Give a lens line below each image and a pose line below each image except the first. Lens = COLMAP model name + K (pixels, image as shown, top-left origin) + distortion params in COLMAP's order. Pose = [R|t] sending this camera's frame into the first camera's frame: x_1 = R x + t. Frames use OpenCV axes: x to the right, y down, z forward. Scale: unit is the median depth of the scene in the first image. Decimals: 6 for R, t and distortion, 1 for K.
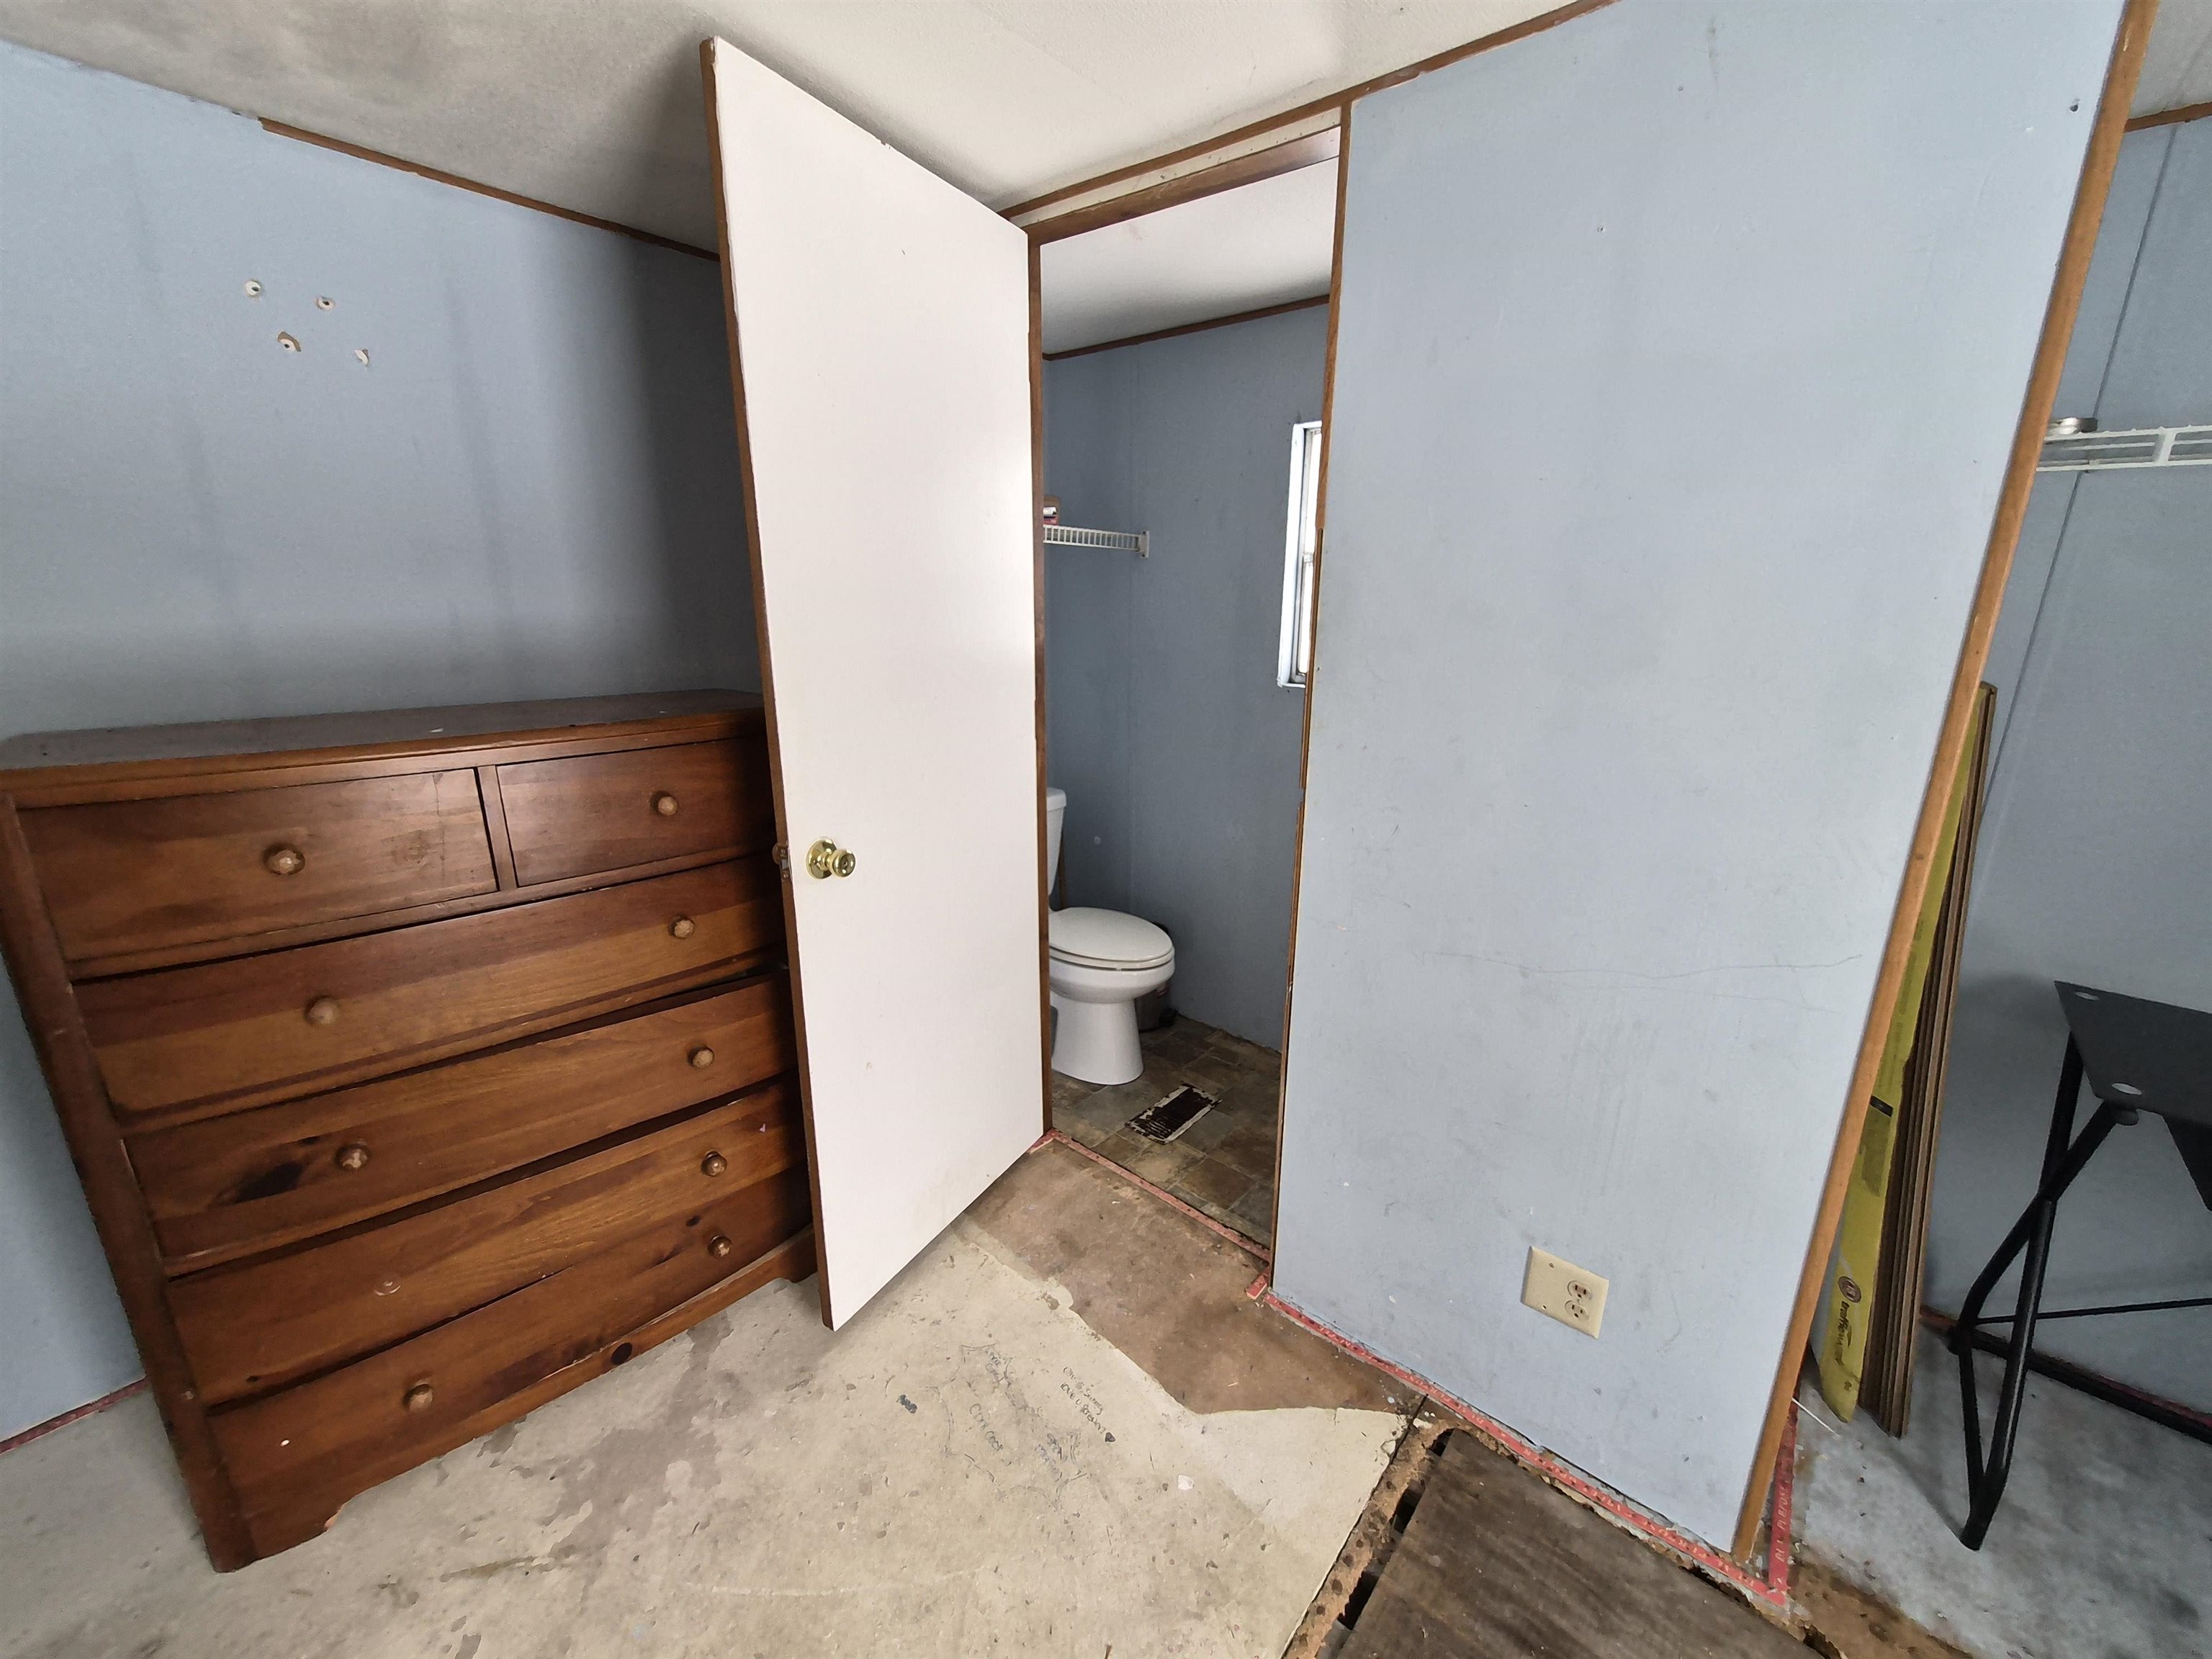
lens RADIAL K [[871.6, 0, 1104.7], [0, 871.6, 825.1], [0, 0, 1]] dist [0.000024, 0.000038]
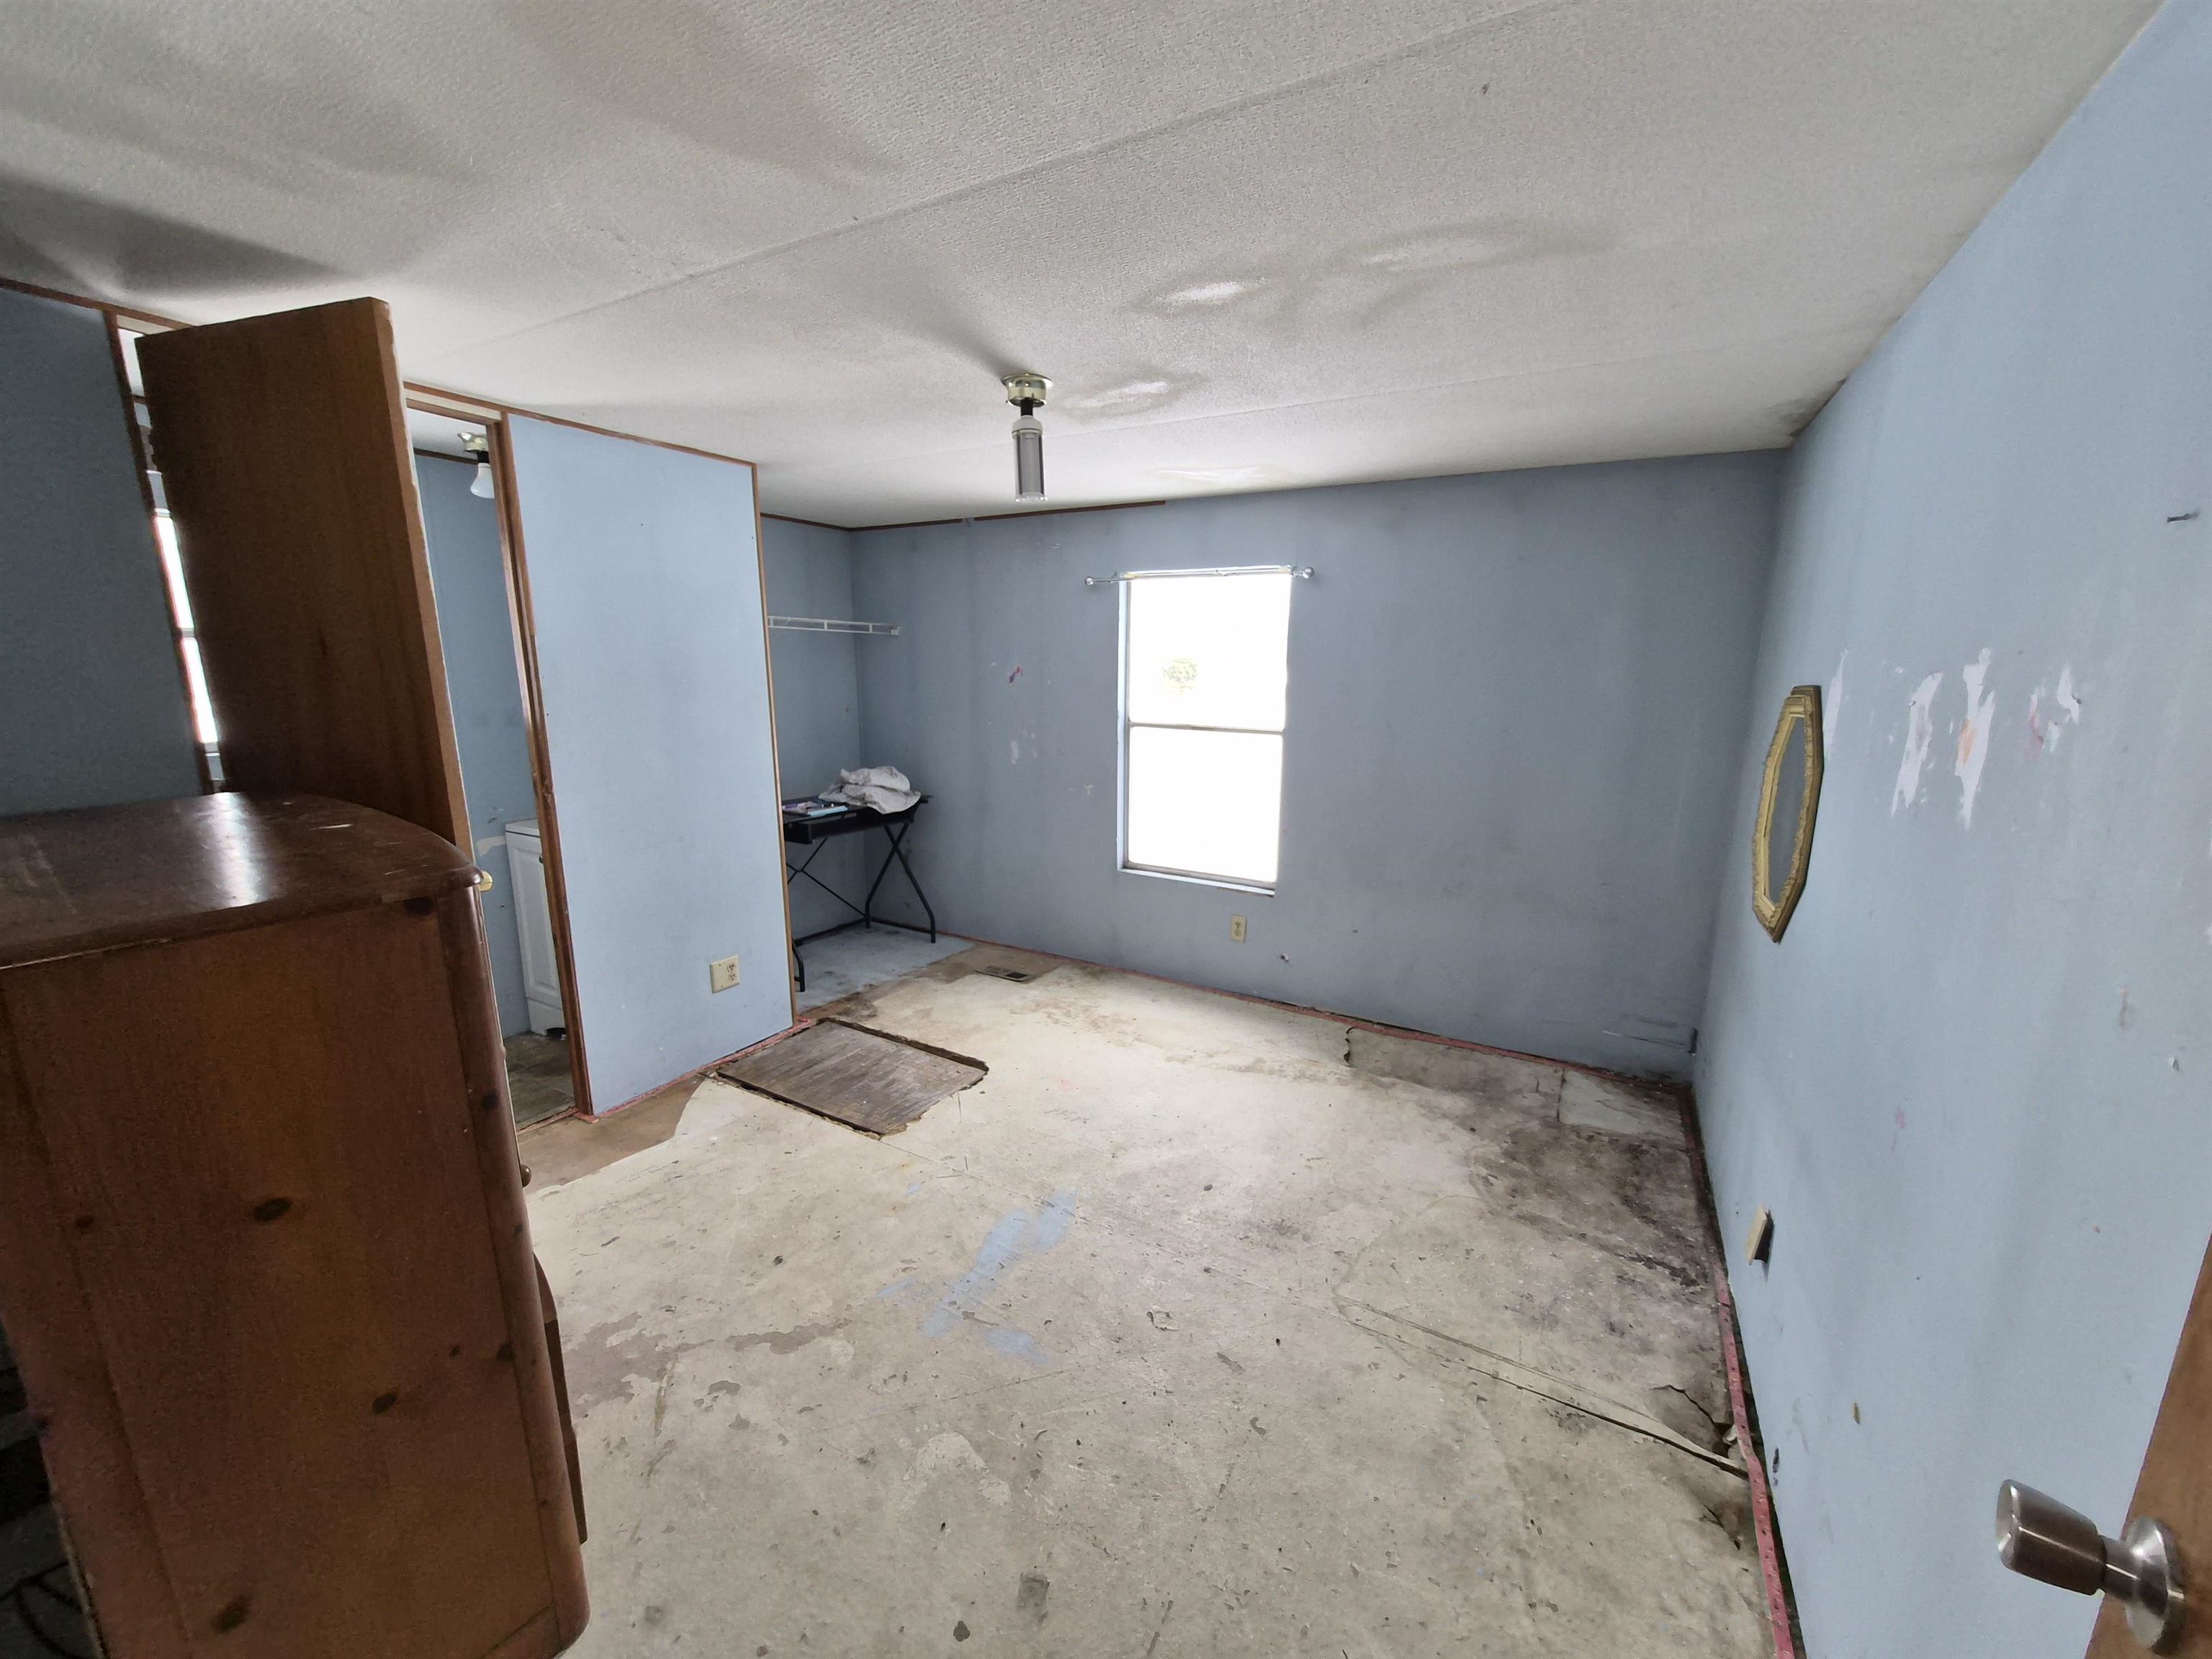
lens RADIAL K [[871.6, 0, 1104.5], [0, 871.6, 839.3], [0, 0, 1]] dist [0.000024, 0.000038]
pose [[-0.191260, -0.202509, 0.960422, -1.700581], [0.252626, 0.935365, 0.247534, -0.097671], [-0.948472, 0.289971, -0.127739, 0.247029]]
